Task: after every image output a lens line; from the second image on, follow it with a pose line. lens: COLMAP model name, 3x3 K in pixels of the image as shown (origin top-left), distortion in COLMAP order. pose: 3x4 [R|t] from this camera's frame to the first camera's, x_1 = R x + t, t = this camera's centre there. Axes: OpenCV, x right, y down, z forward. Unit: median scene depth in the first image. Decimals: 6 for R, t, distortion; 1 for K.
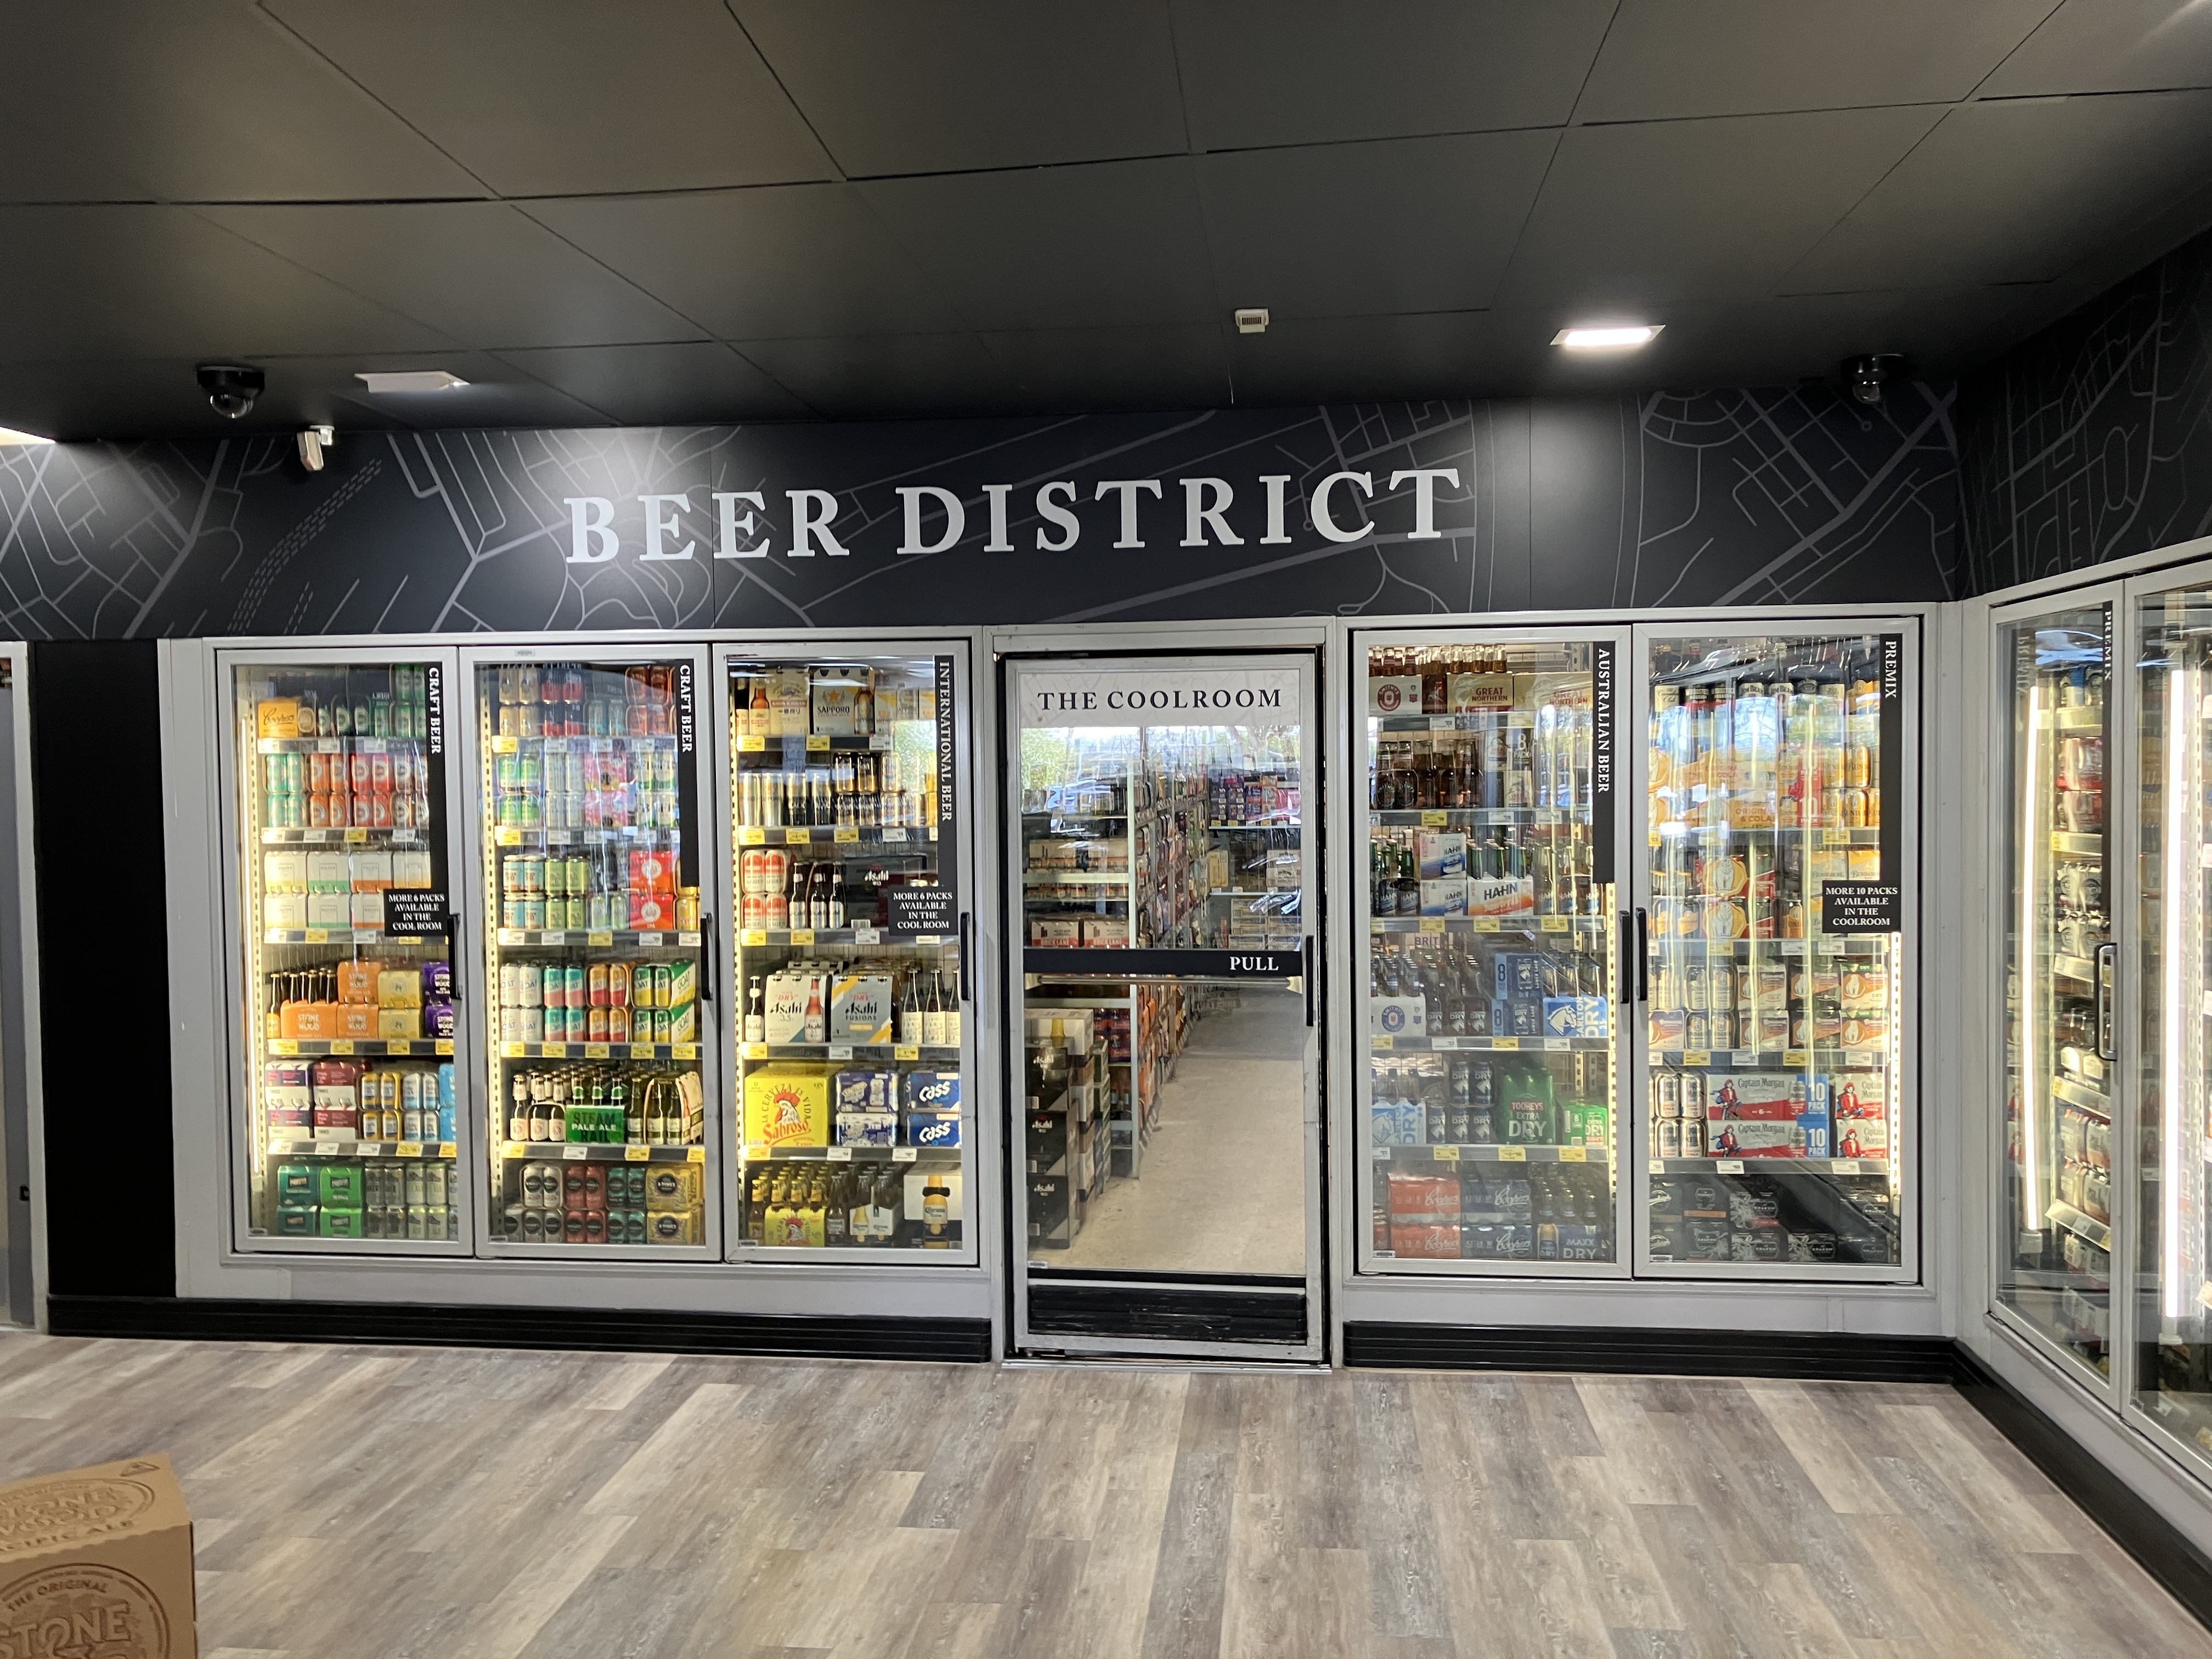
lens RADIAL K [[1811.6, 0, 1106.0], [0, 1811.6, 829.5], [0, 0, 1]] dist [0.012253, -0.000522]
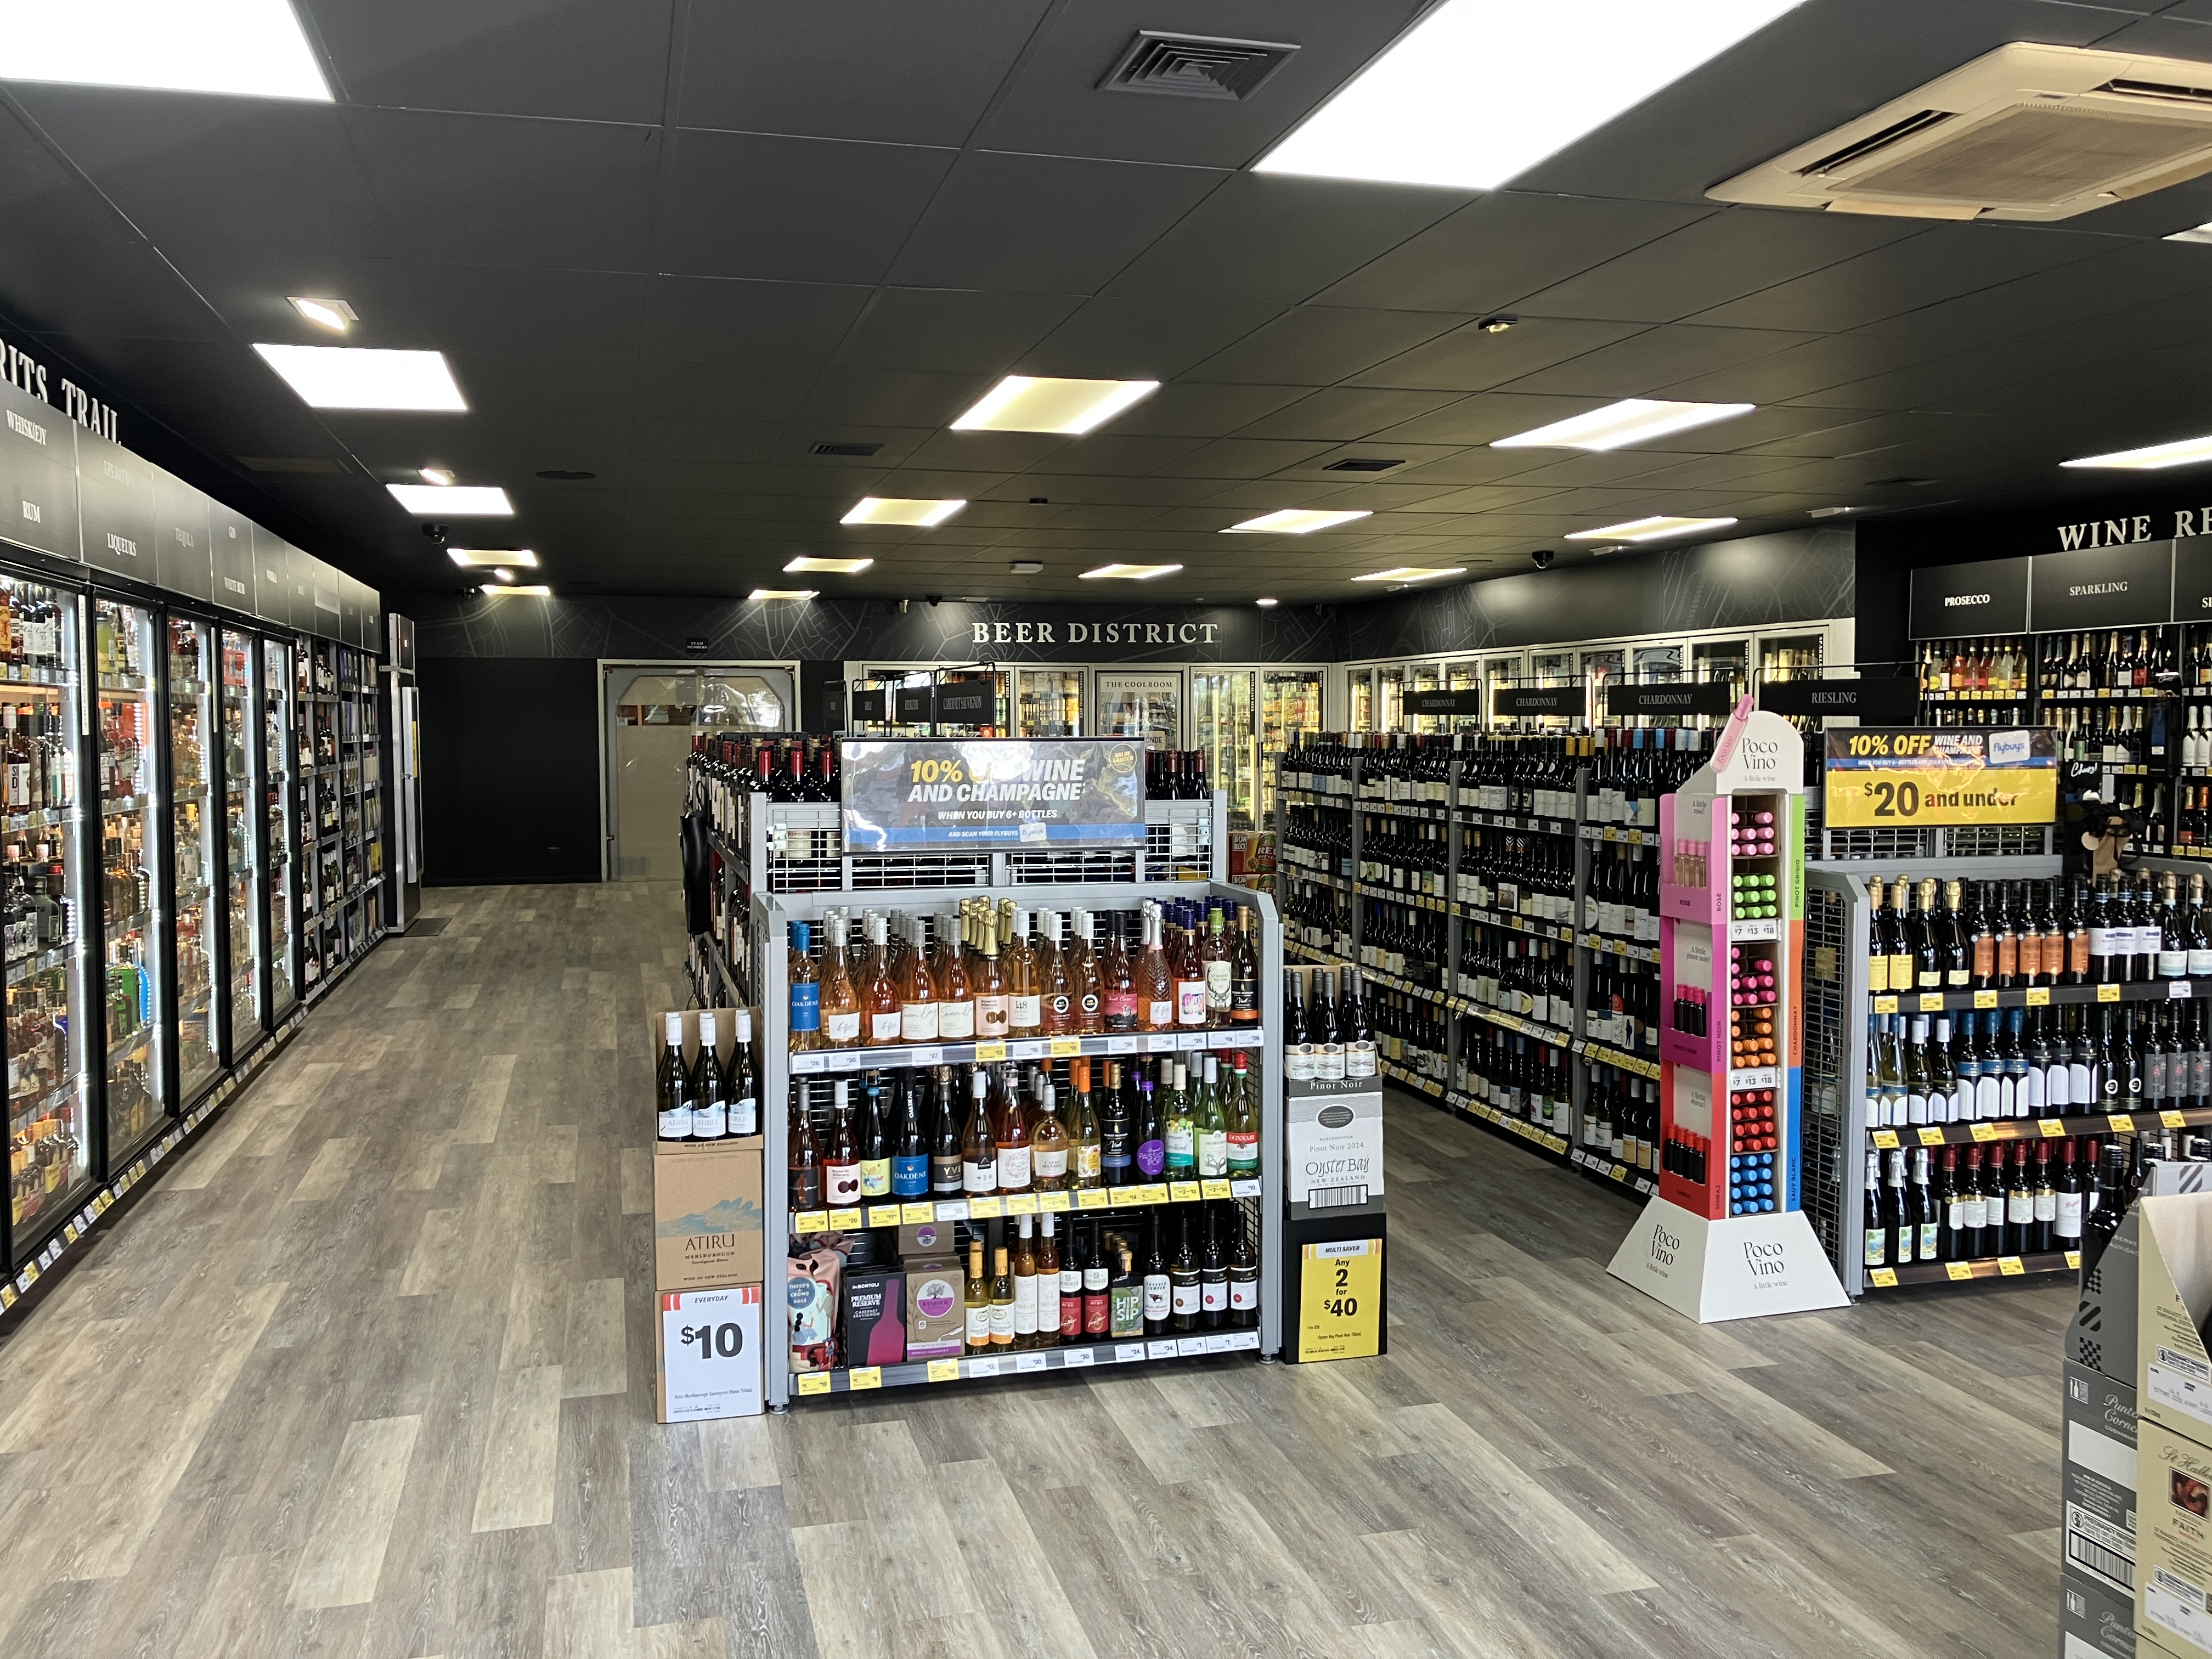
lens RADIAL K [[1801.5, 0, 1083.4], [0, 1801.5, 797.7], [0, 0, 1]] dist [0.041048, -0.036657]
pose [[0.935080, -0.009023, 0.354321, -1.335377], [0.006818, 0.999949, 0.007472, 0.125005], [-0.354370, -0.004571, 0.935094, -2.295775]]
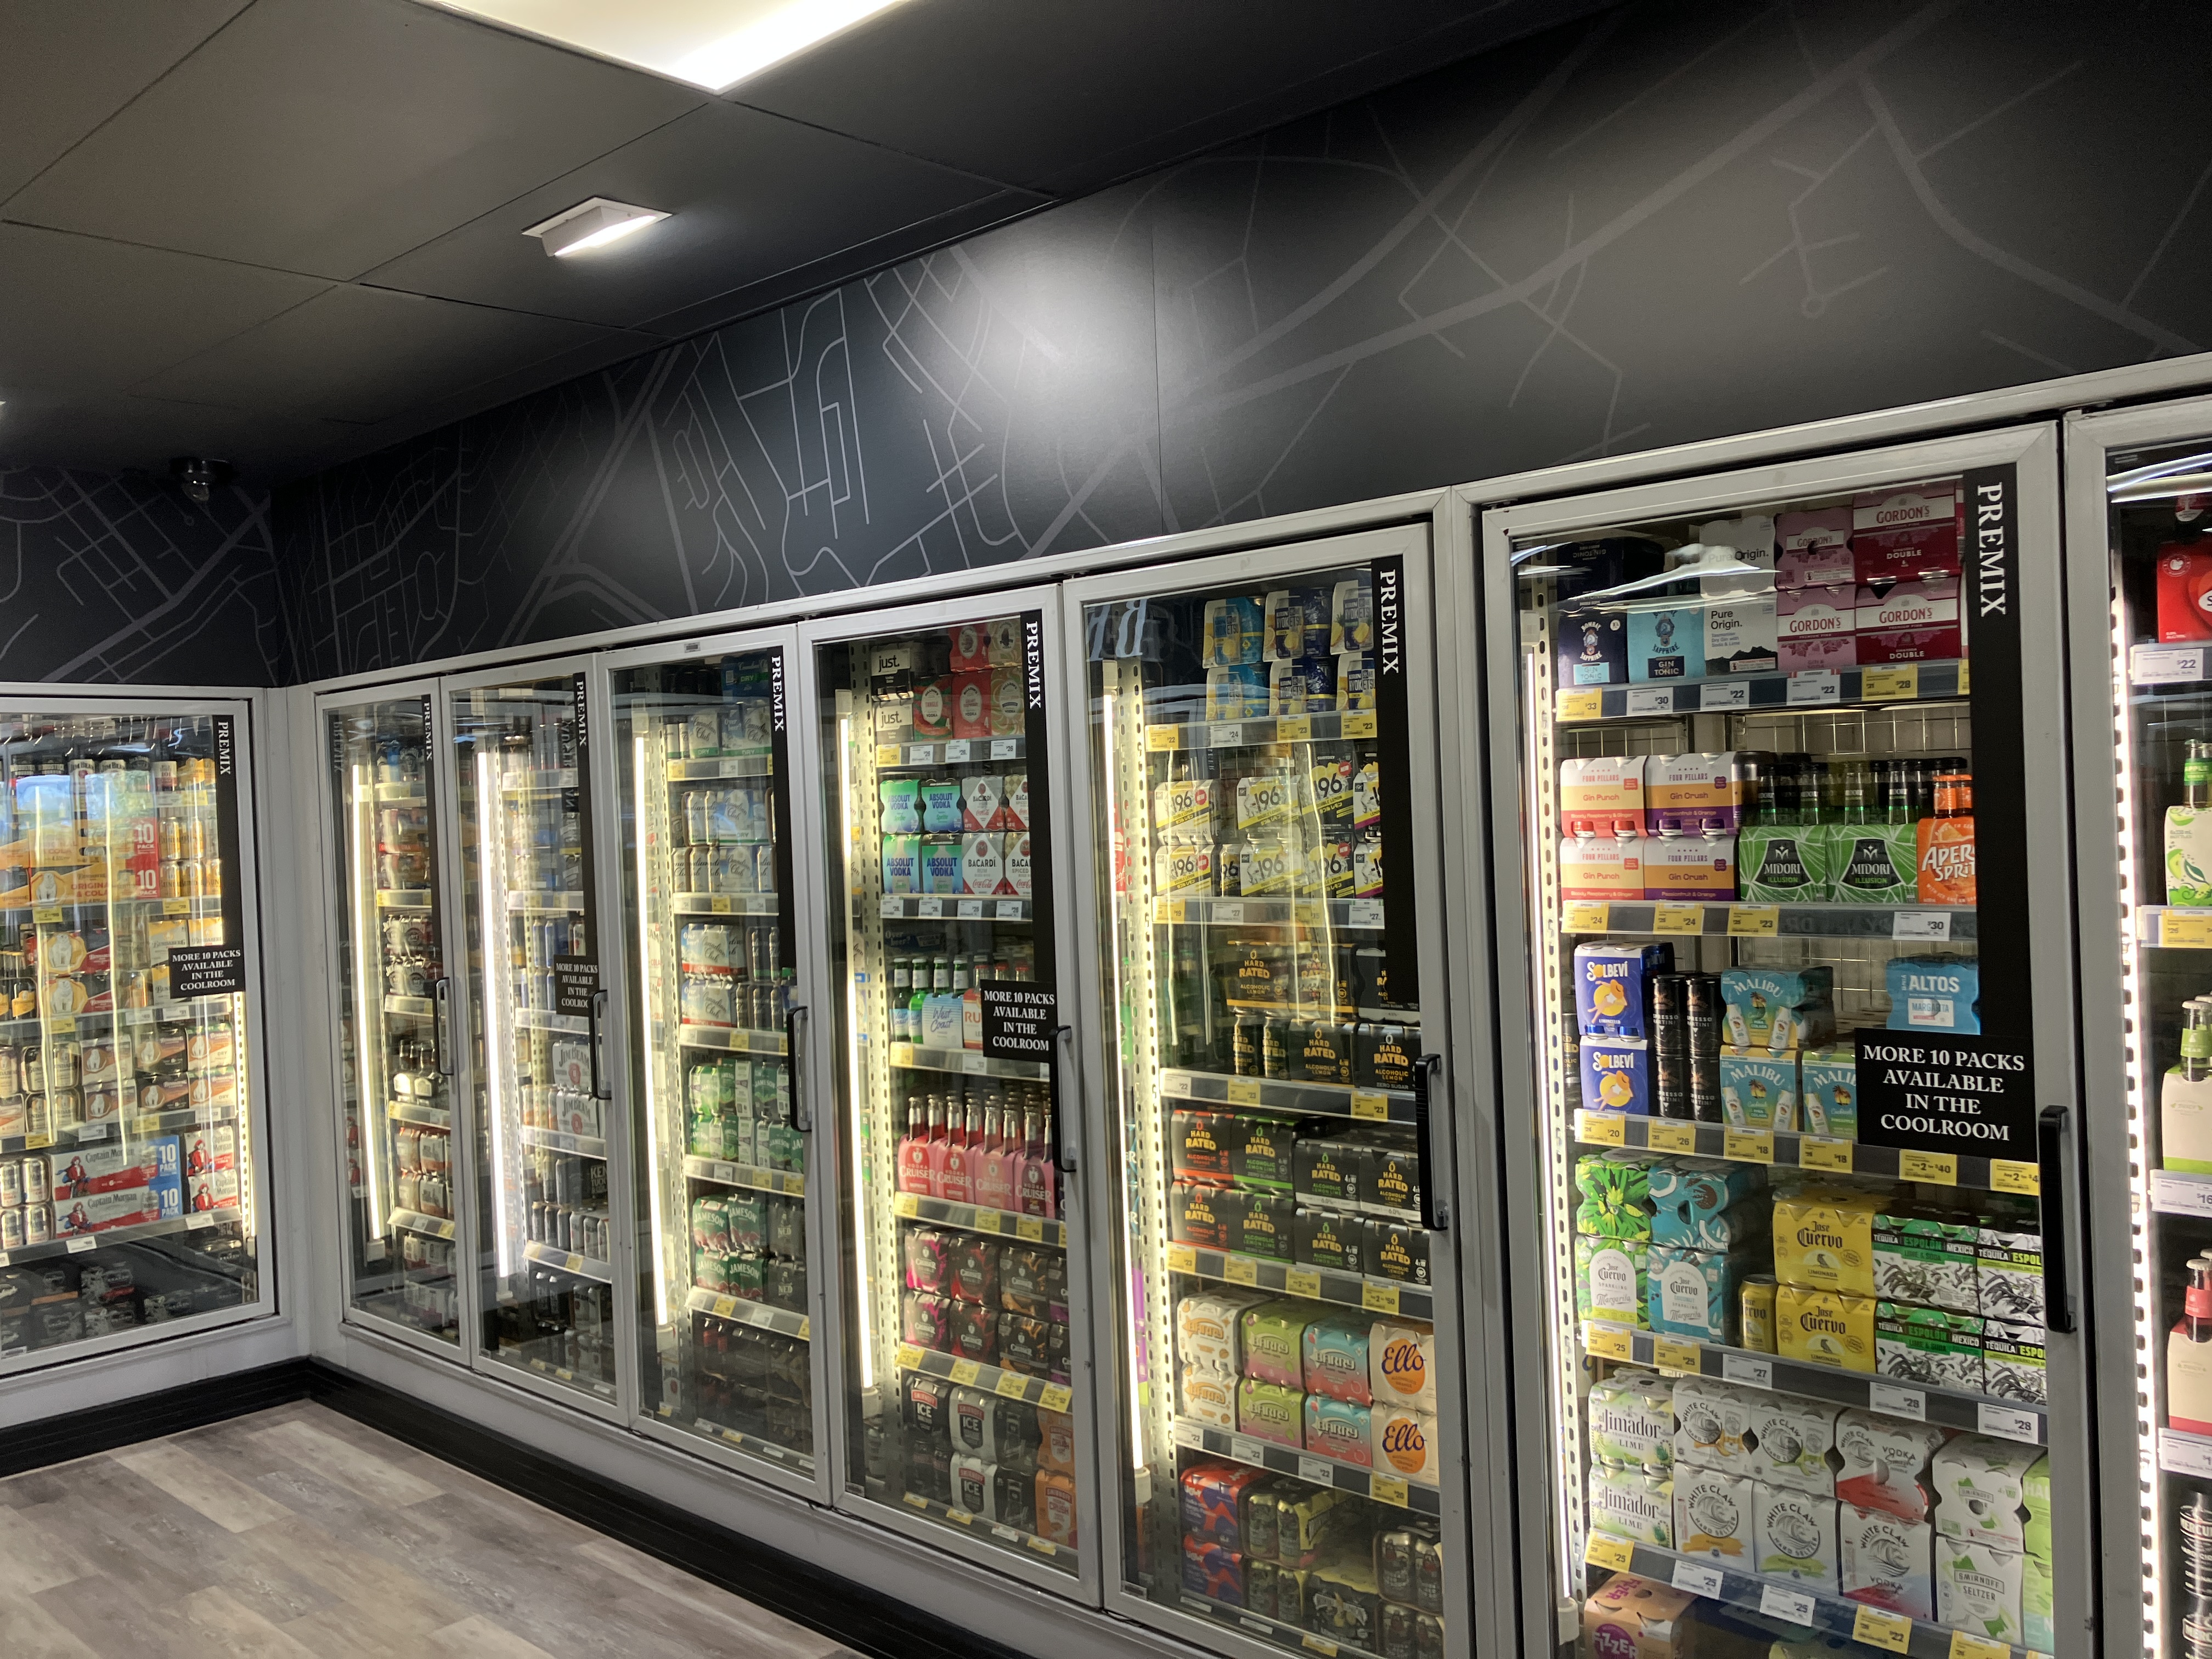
lens RADIAL K [[1797.7, 0, 1110.3], [0, 1797.7, 816.6], [0, 0, 1]] dist [0.047626, -0.066767]
pose [[0.599878, -0.015332, 0.799944, -0.108338], [0.057083, 0.998089, -0.023677, 0.007562], [-0.798052, 0.059867, 0.599607, -0.059772]]
